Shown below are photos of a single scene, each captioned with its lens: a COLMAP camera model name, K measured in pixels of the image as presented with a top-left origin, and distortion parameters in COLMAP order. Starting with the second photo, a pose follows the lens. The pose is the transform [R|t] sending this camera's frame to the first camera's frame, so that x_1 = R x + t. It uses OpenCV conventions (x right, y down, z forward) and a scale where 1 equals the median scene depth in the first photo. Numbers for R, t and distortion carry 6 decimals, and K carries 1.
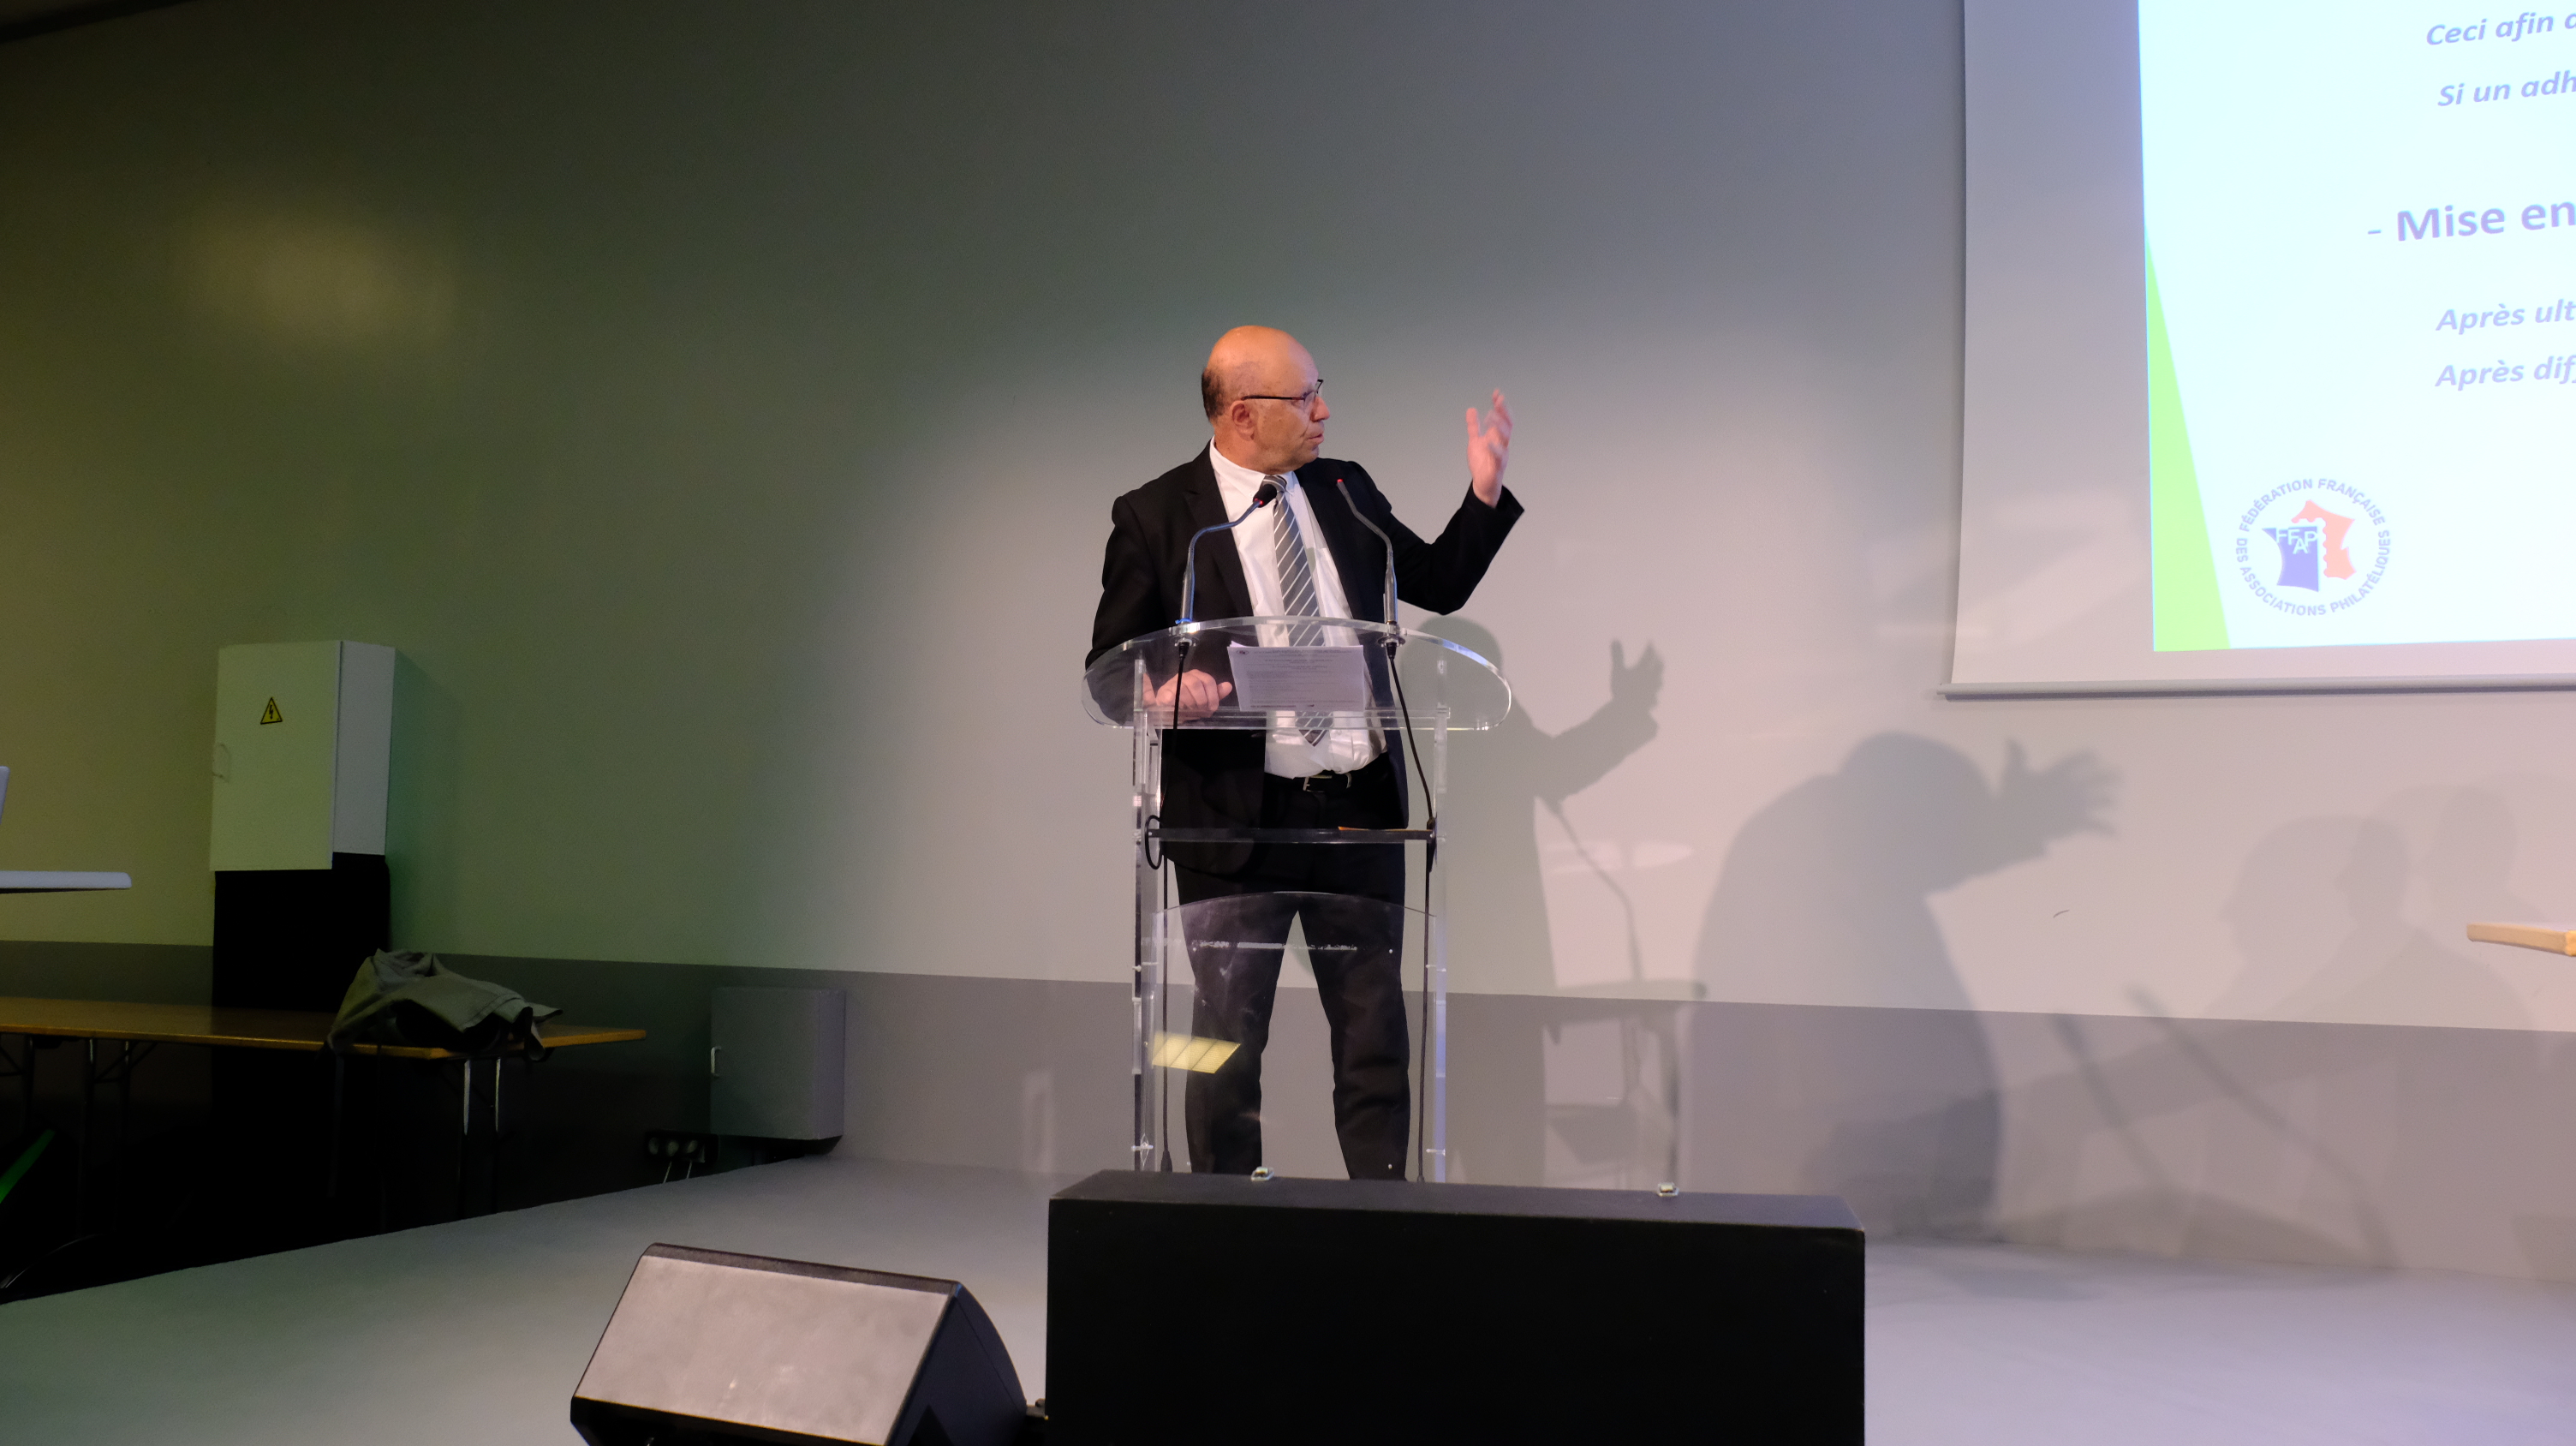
lens RADIAL K [[2154.5, 0, 1287.3], [0, 2154.5, 725.3], [0, 0, 1]] dist [-0.046431, 0.024615]
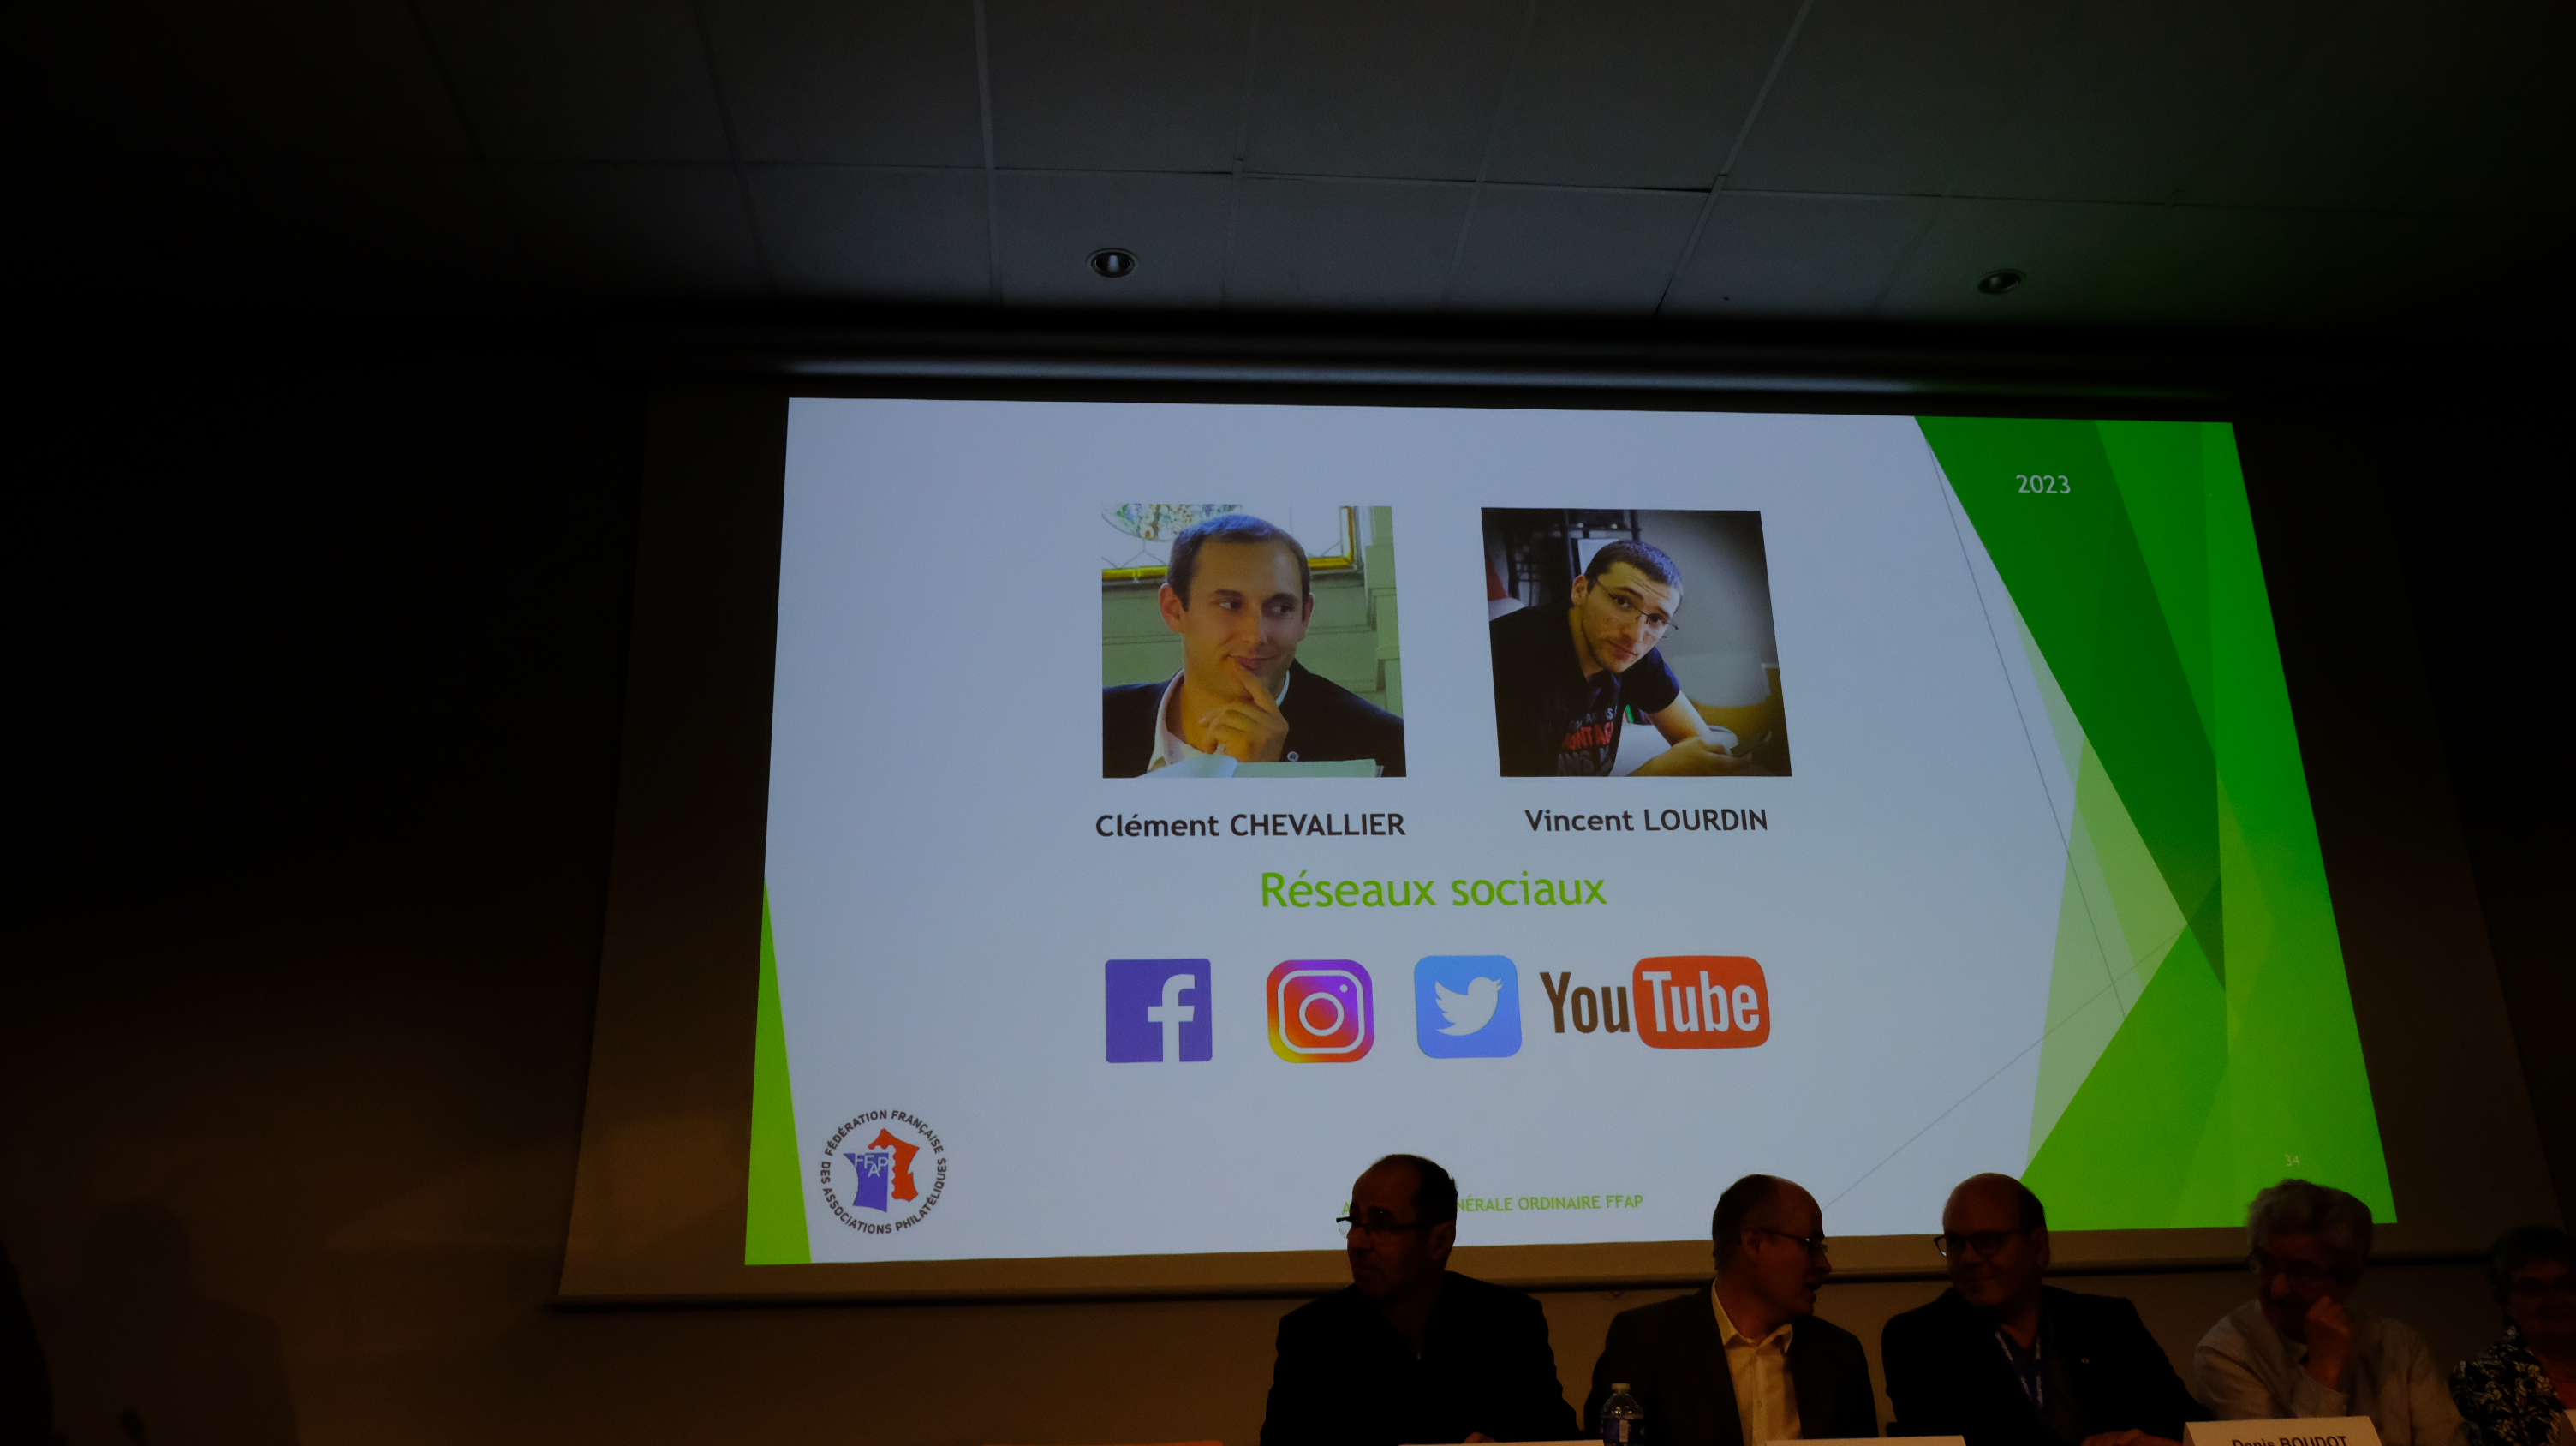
lens RADIAL K [[2154.5, 0, 1241.4], [0, 2154.5, 708.2], [0, 0, 1]] dist [-0.046431, 0.024615]
pose [[0.894969, 0.114832, 0.431097, 0.132402], [0.007335, 0.962387, -0.271582, -0.009654], [-0.446069, 0.246220, 0.860464, -0.118745]]
